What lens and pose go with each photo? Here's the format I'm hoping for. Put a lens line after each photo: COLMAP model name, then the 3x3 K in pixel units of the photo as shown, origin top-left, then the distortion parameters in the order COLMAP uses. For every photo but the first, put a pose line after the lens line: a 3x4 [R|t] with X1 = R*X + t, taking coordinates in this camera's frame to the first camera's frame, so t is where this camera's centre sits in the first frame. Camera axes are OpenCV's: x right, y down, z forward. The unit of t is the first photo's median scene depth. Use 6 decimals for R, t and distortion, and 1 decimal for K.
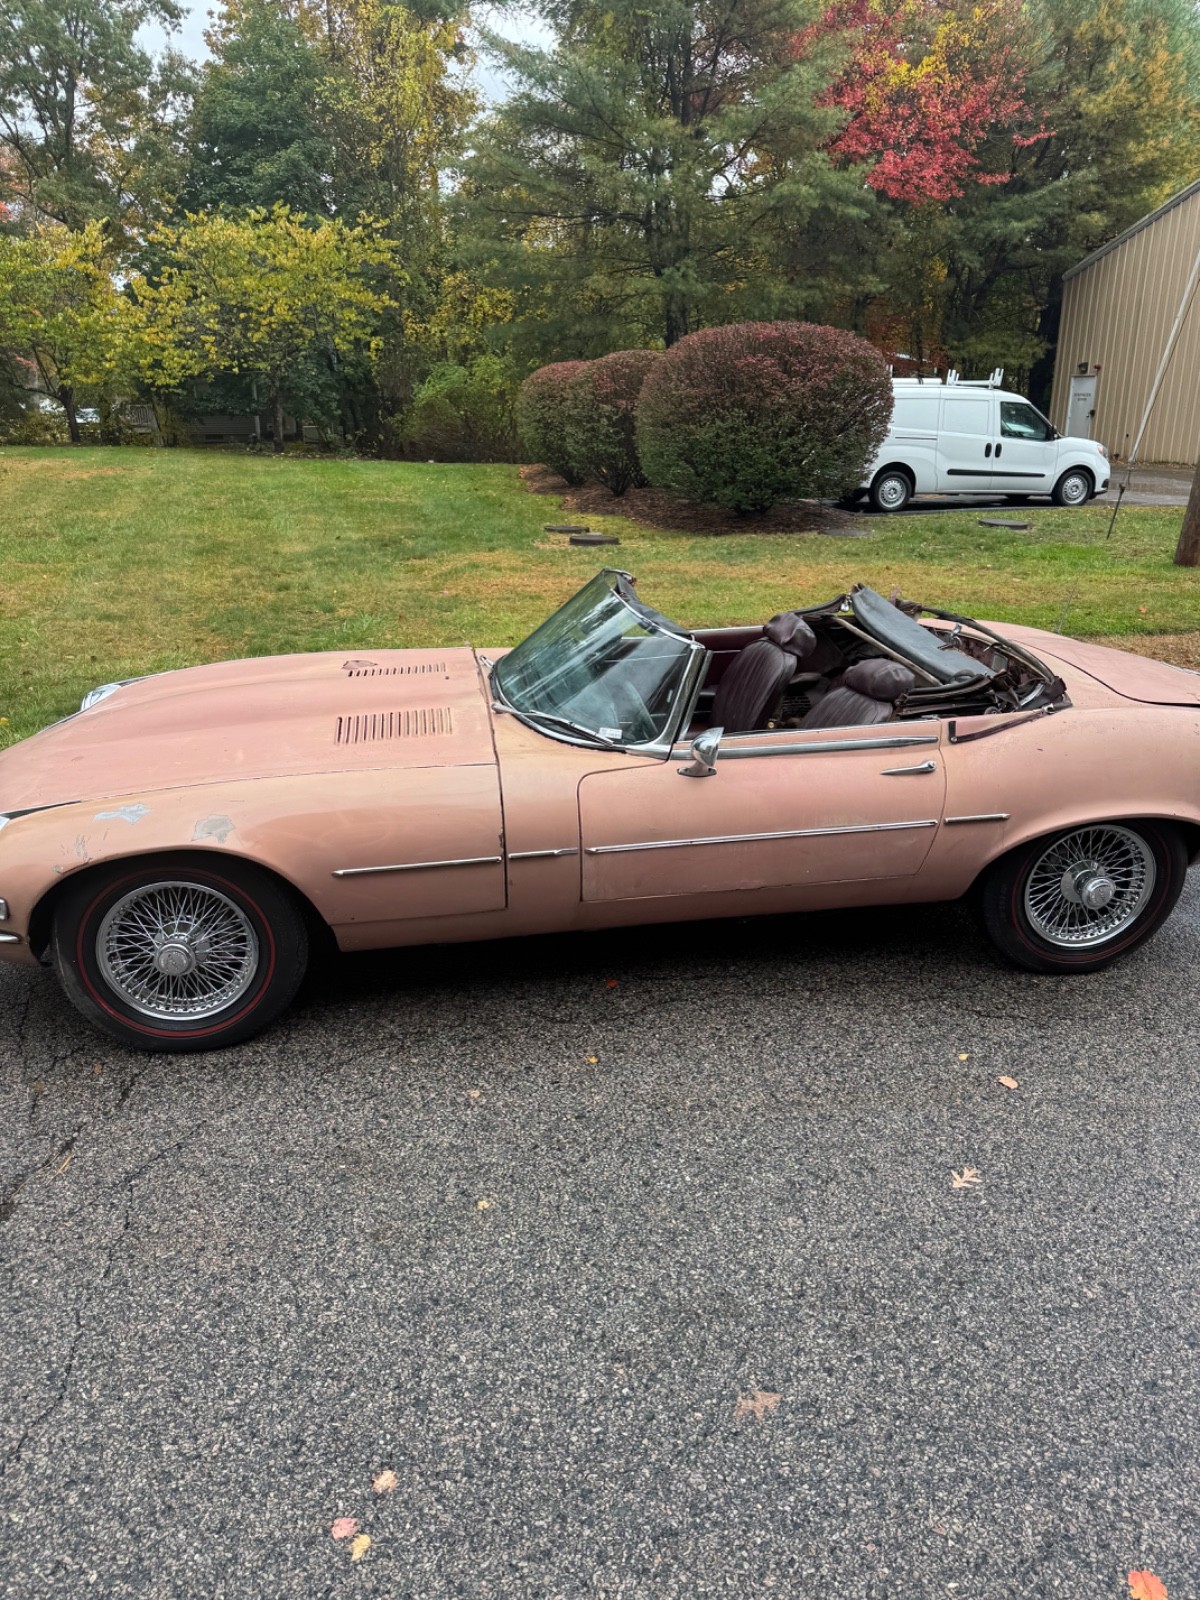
lens RADIAL K [[1122.6, 0, 592.4], [0, 1122.6, 794.6], [0, 0, 1]] dist [0.034622, -0.044773]
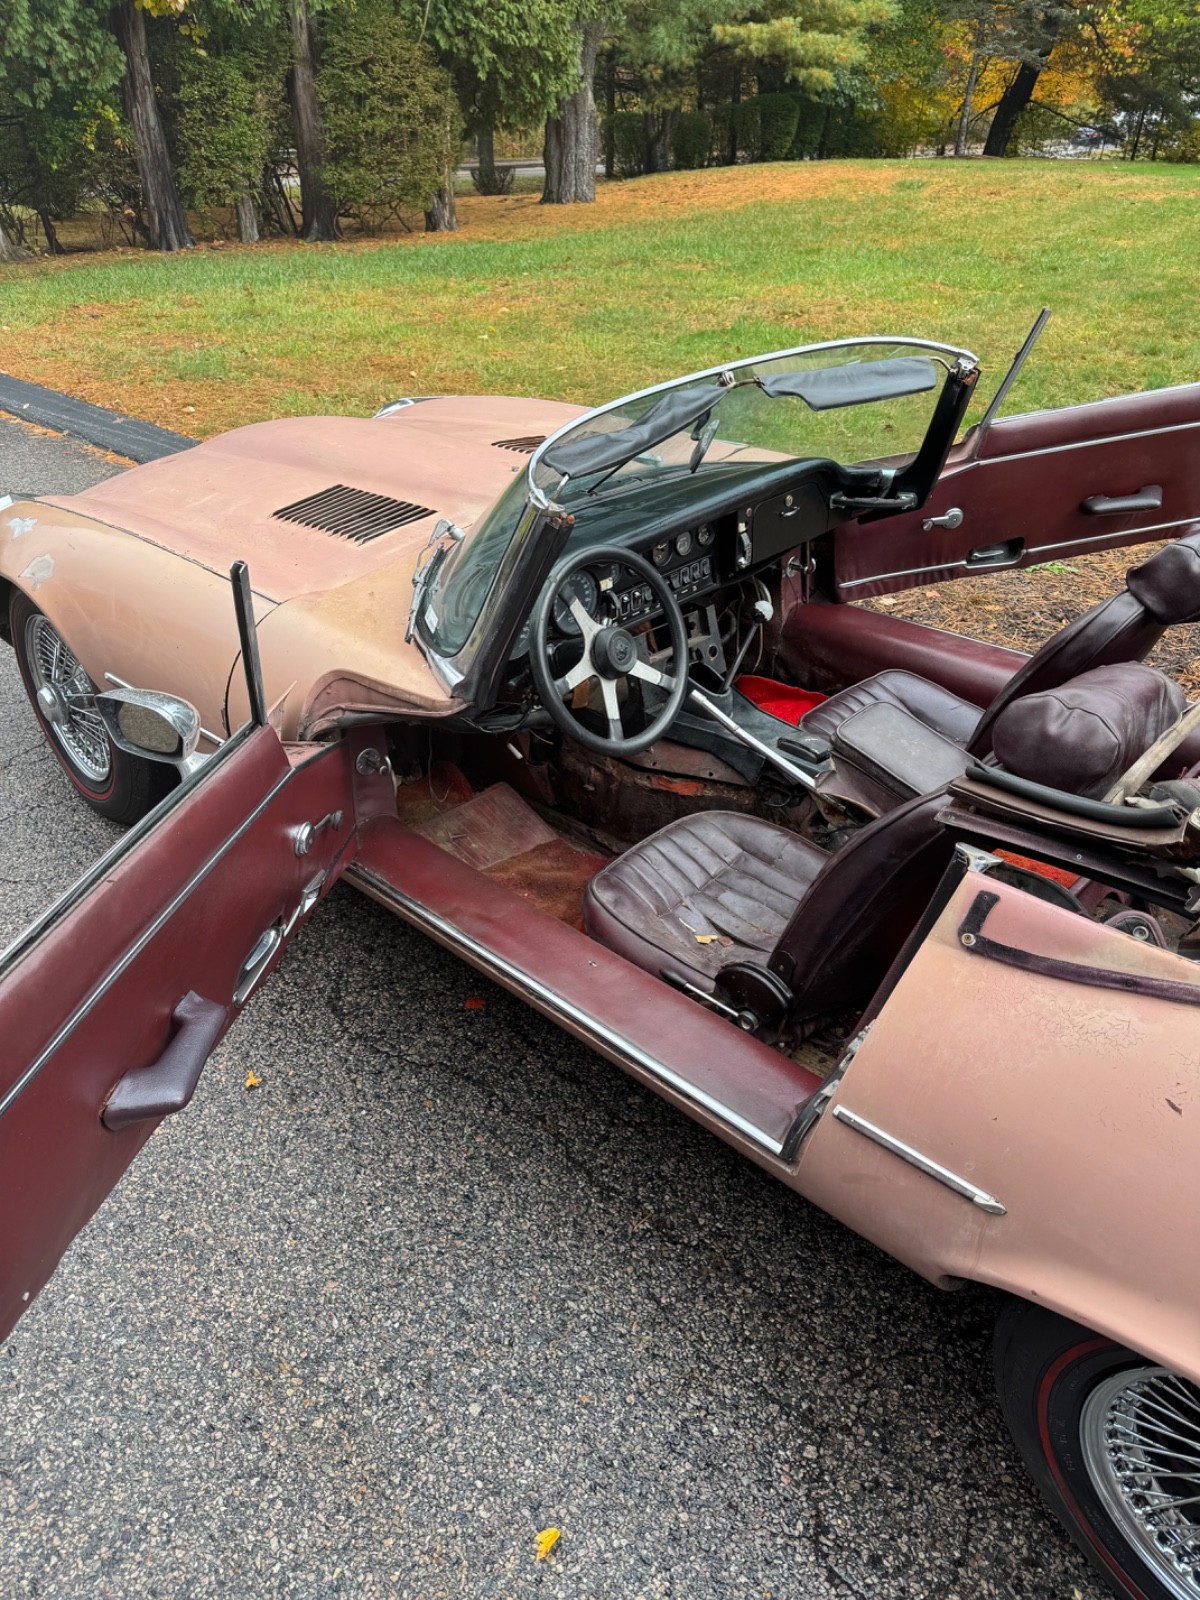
lens RADIAL K [[1122.6, 0, 591.9], [0, 1122.6, 793.4], [0, 0, 1]] dist [0.034622, -0.044773]
pose [[0.604055, 0.417077, -0.679091, 0.049689], [-0.268541, 0.908811, 0.319295, -0.018493], [0.750336, -0.010508, 0.660973, 0.069707]]
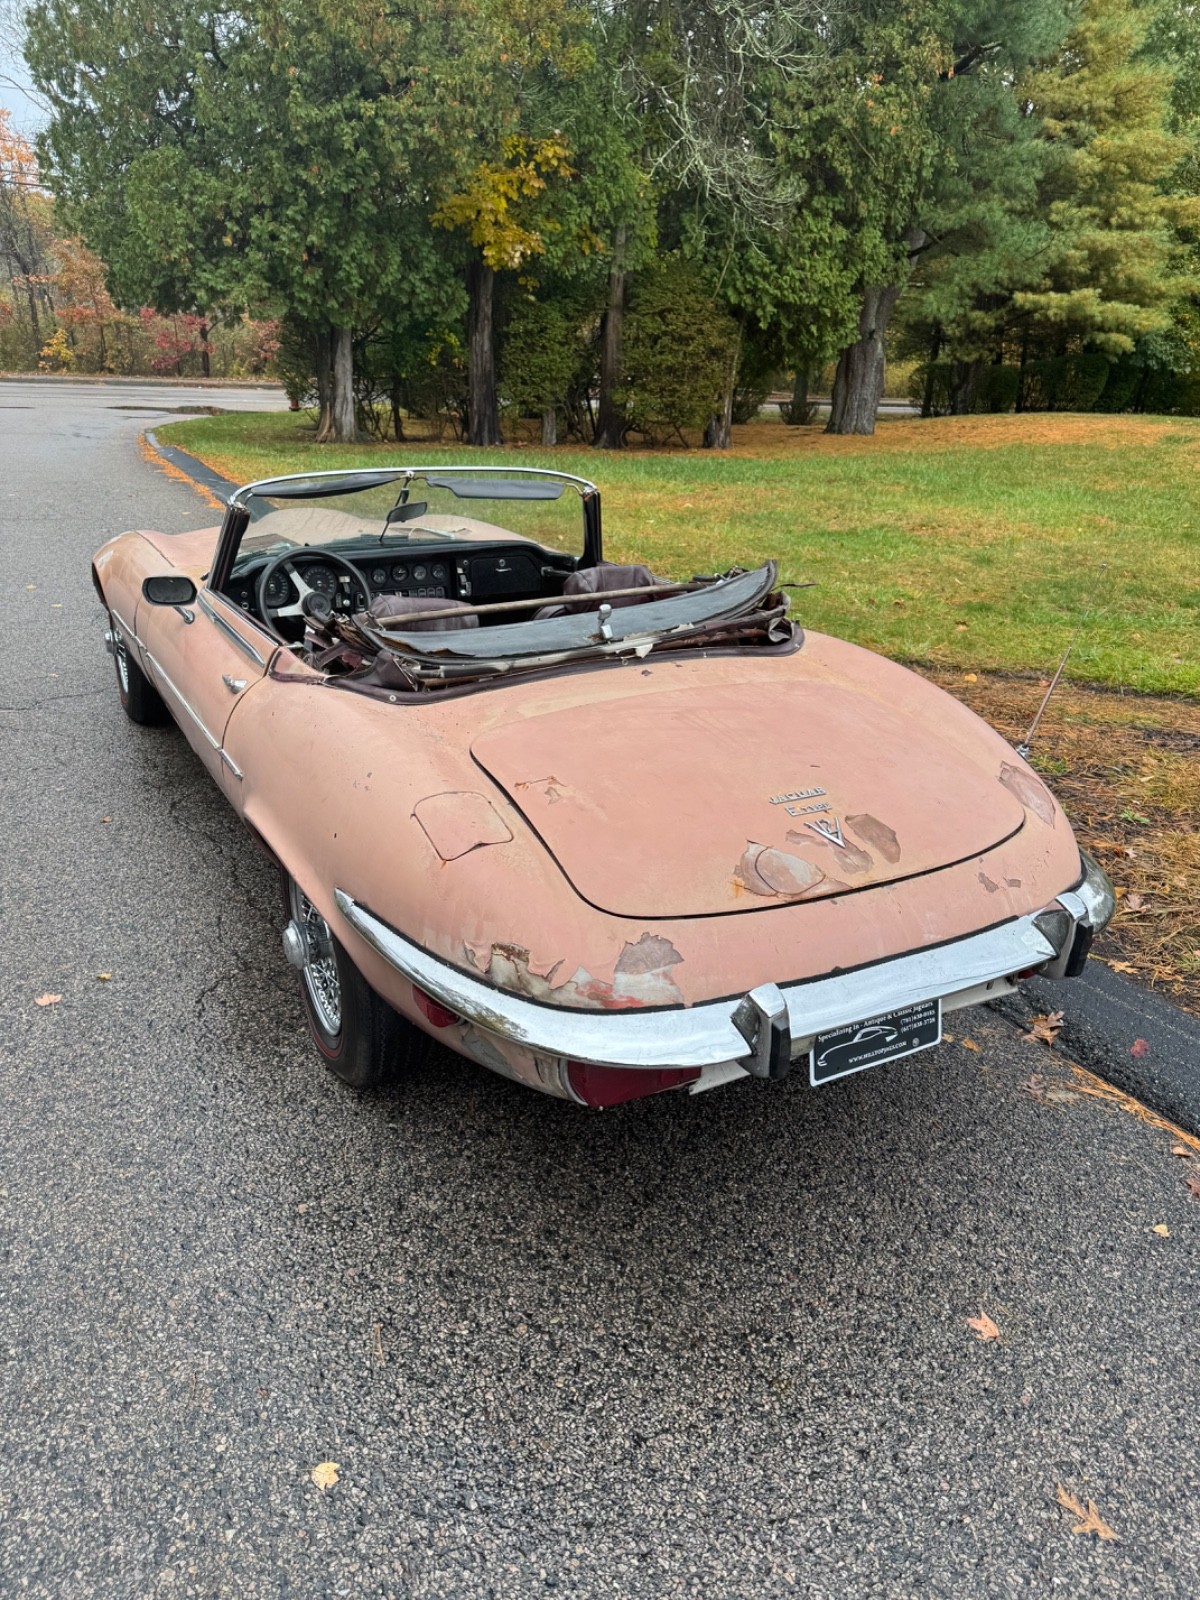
lens RADIAL K [[1122.6, 0, 601.6], [0, 1122.6, 806.6], [0, 0, 1]] dist [0.034622, -0.044773]
pose [[0.346517, 0.375951, -0.859411, 0.120533], [-0.358145, 0.899792, 0.249211, -0.026533], [0.866982, 0.221438, 0.446438, 0.090196]]
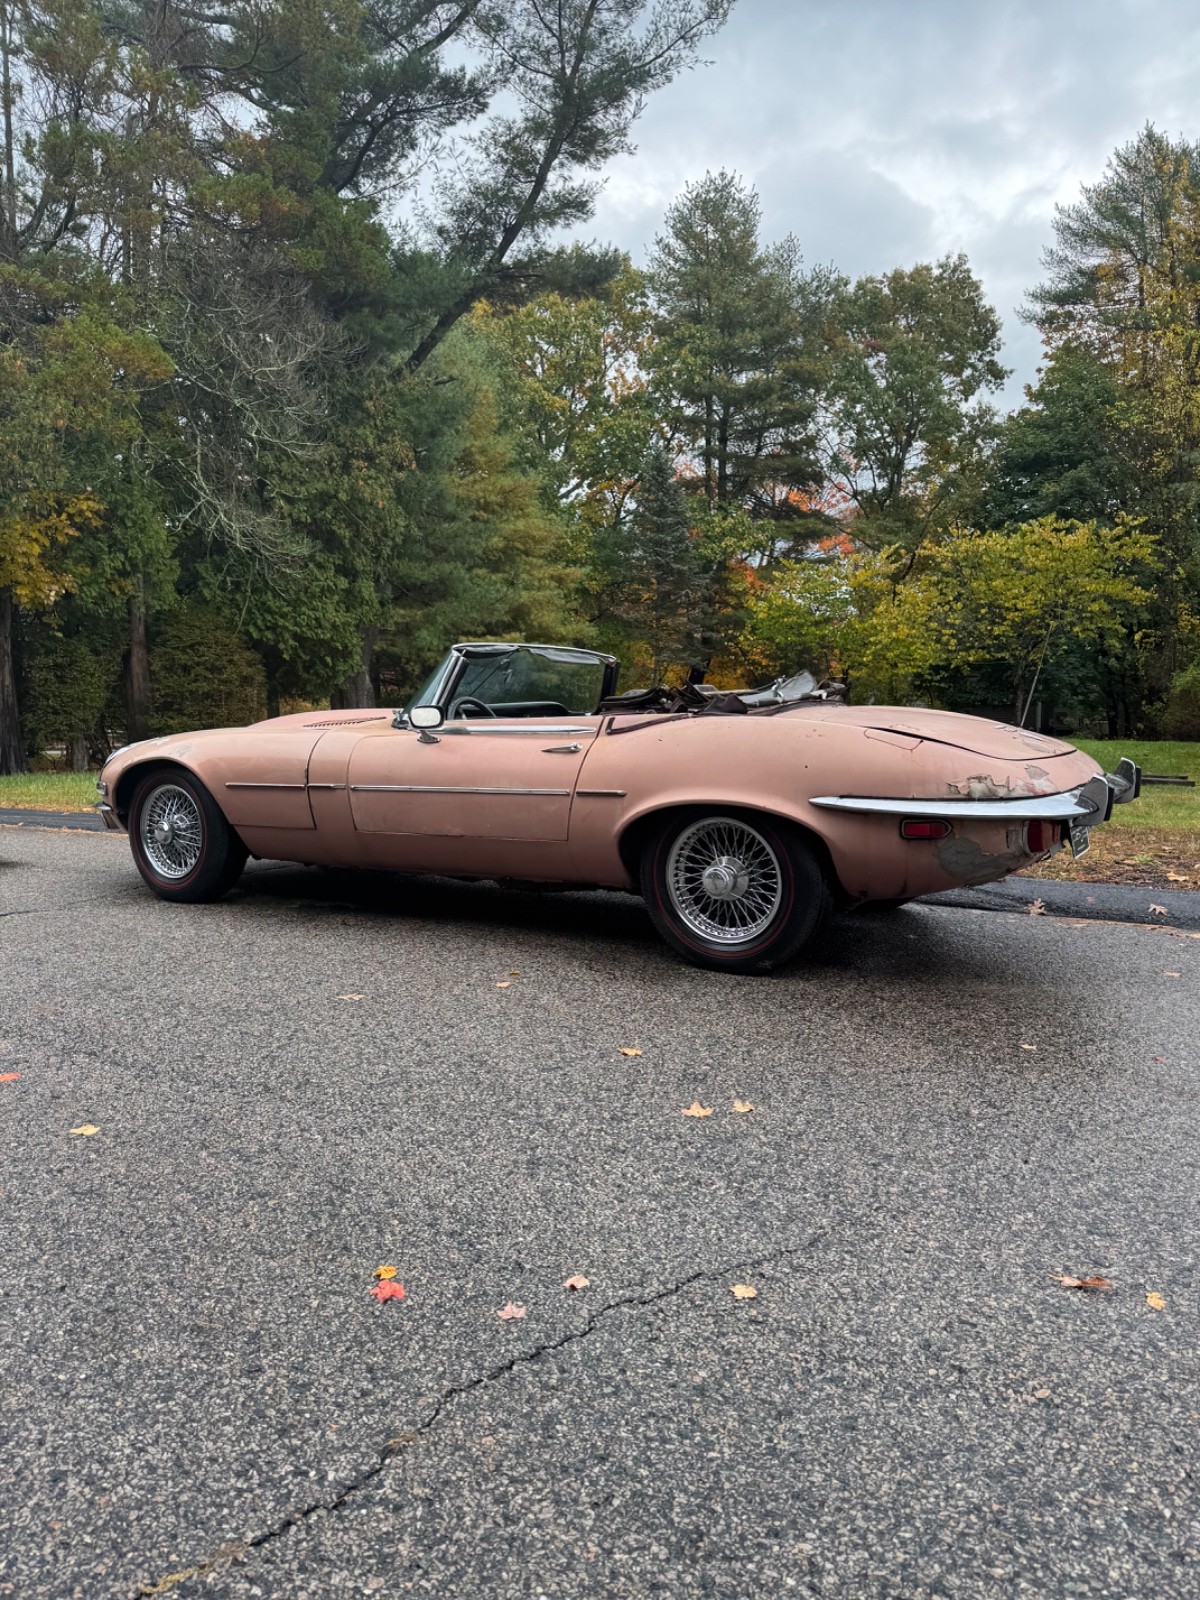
lens RADIAL K [[1122.6, 0, 610.3], [0, 1122.6, 817.9], [0, 0, 1]] dist [0.034622, -0.044773]
pose [[0.768579, 0.061886, -0.636755, 0.113700], [-0.214415, 0.962664, -0.165242, 0.024767], [0.602755, 0.263532, 0.753152, 0.013040]]
